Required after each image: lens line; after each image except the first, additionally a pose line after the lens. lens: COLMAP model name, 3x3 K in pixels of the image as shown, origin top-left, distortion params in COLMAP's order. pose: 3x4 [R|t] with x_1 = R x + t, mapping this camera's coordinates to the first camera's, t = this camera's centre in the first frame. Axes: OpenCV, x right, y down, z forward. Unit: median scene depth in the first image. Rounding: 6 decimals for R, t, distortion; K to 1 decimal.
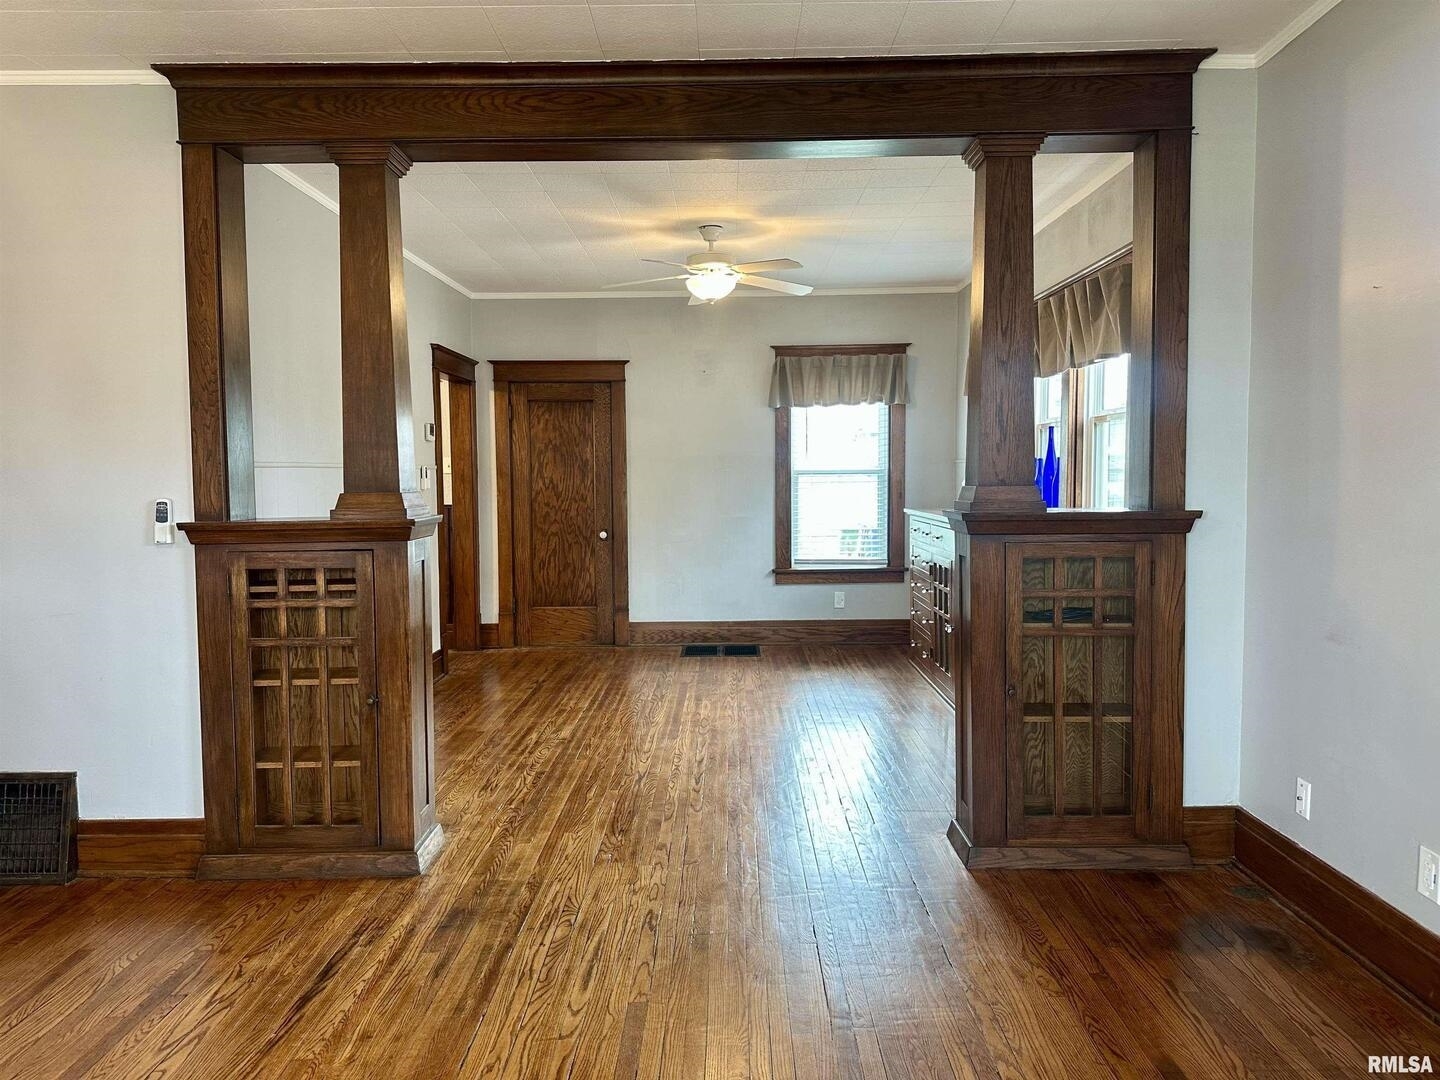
lens RADIAL K [[1015.4, 0, 726.9], [0, 1015.4, 522.1], [0, 0, 1]] dist [0.078804, -0.089702]
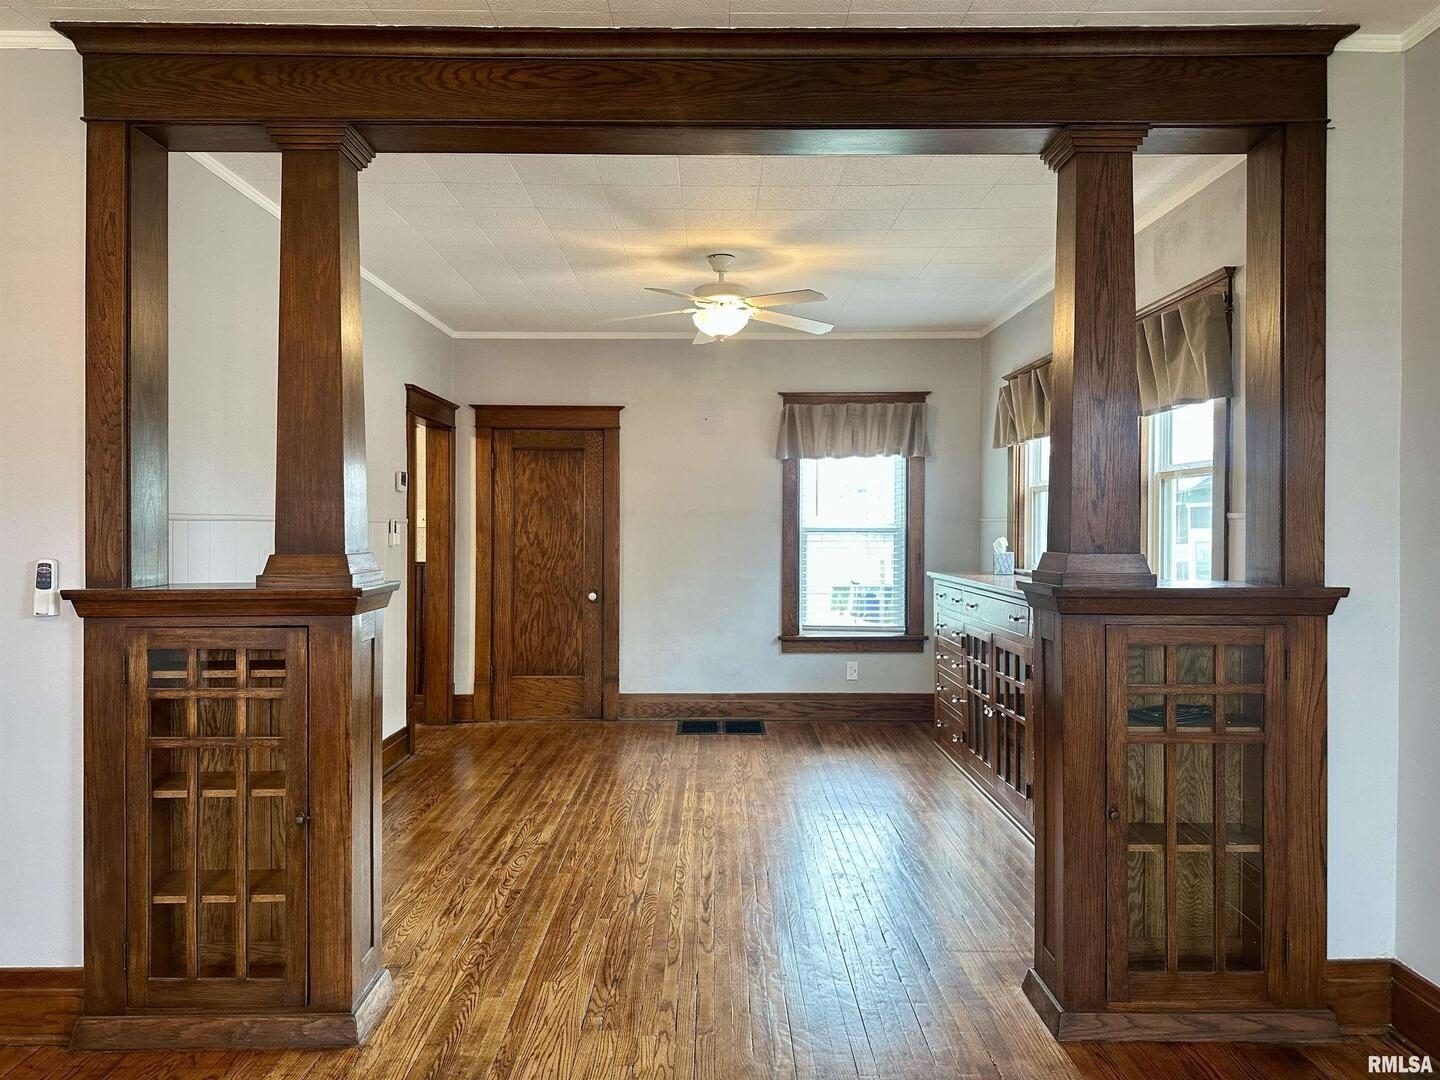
lens RADIAL K [[1015.4, 0, 726.9], [0, 1015.4, 522.1], [0, 0, 1]] dist [0.078804, -0.089702]
pose [[0.999837, 0.010680, 0.014534, -0.033784], [-0.009885, 0.998509, -0.053688, -0.013560], [-0.015086, 0.053536, 0.998452, 0.192519]]
